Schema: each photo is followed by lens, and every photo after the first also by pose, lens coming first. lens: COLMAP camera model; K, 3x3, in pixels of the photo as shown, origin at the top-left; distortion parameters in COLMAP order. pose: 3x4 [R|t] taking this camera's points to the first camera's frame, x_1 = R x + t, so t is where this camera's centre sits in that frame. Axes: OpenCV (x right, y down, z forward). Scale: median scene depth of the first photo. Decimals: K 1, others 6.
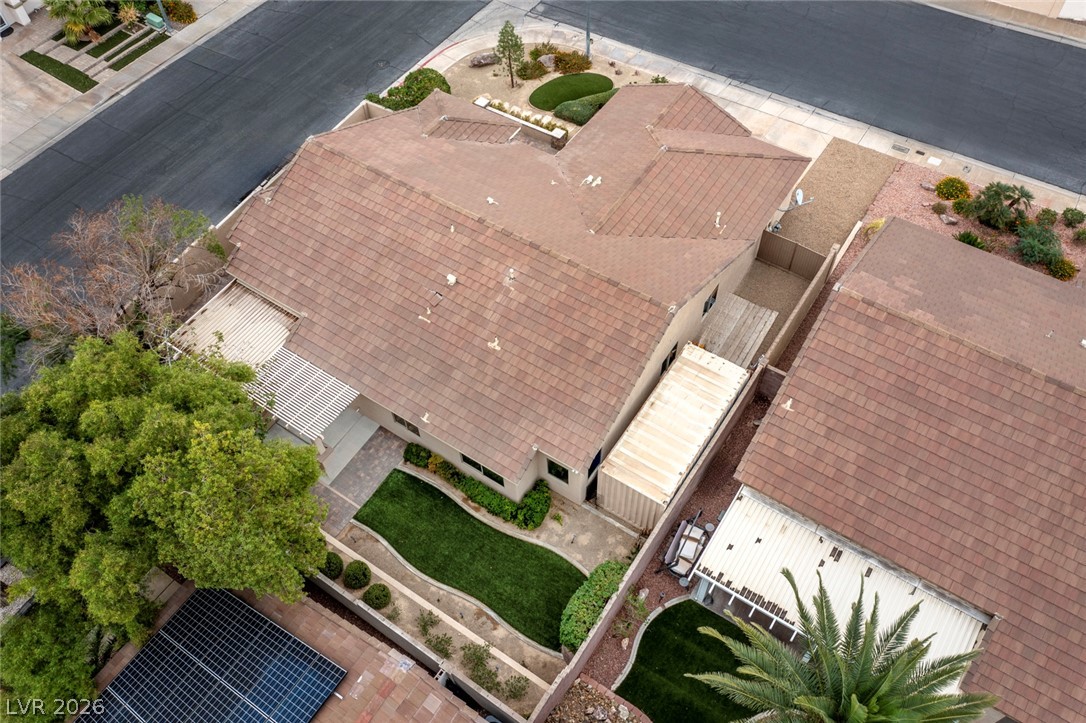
lens RADIAL K [[854.4, 0, 532.7], [0, 854.4, 359.8], [0, 0, 1]] dist [-0.005231, -0.001417]
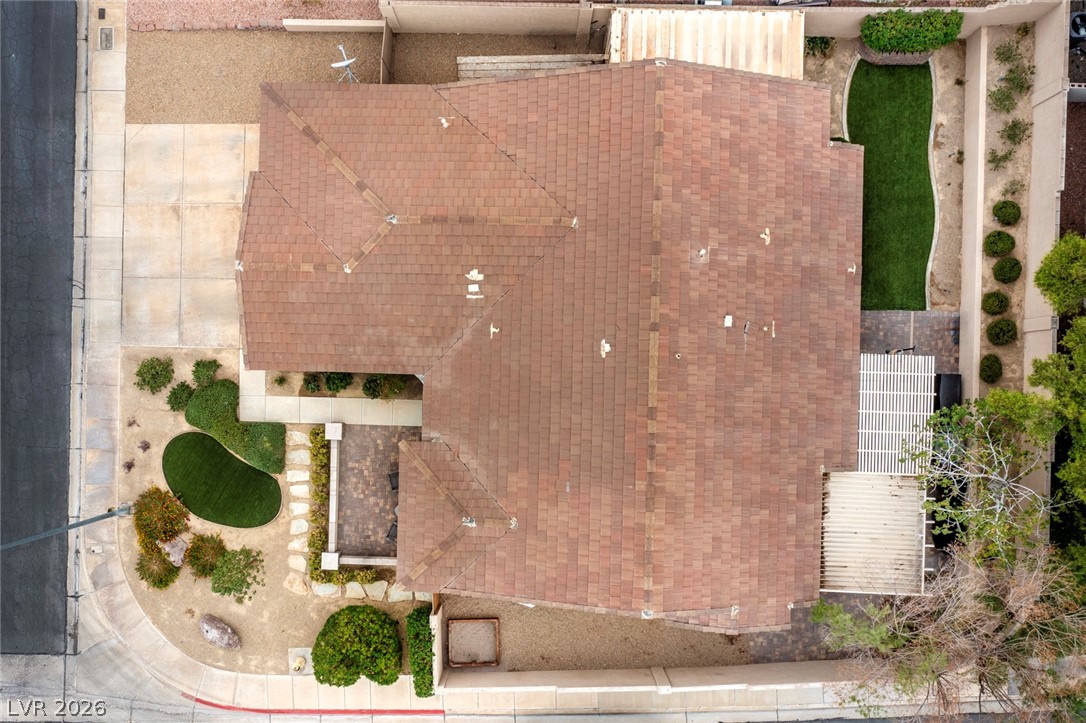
lens RADIAL K [[975.7, 0, 471.2], [0, 975.7, 394.9], [0, 0, 1]] dist [-0.002047, -0.001707]
pose [[-0.538878, -0.840527, 0.055900, -0.064134], [0.709069, -0.416770, 0.568792, -0.761279], [-0.454787, 0.346146, 0.820580, 0.306276]]
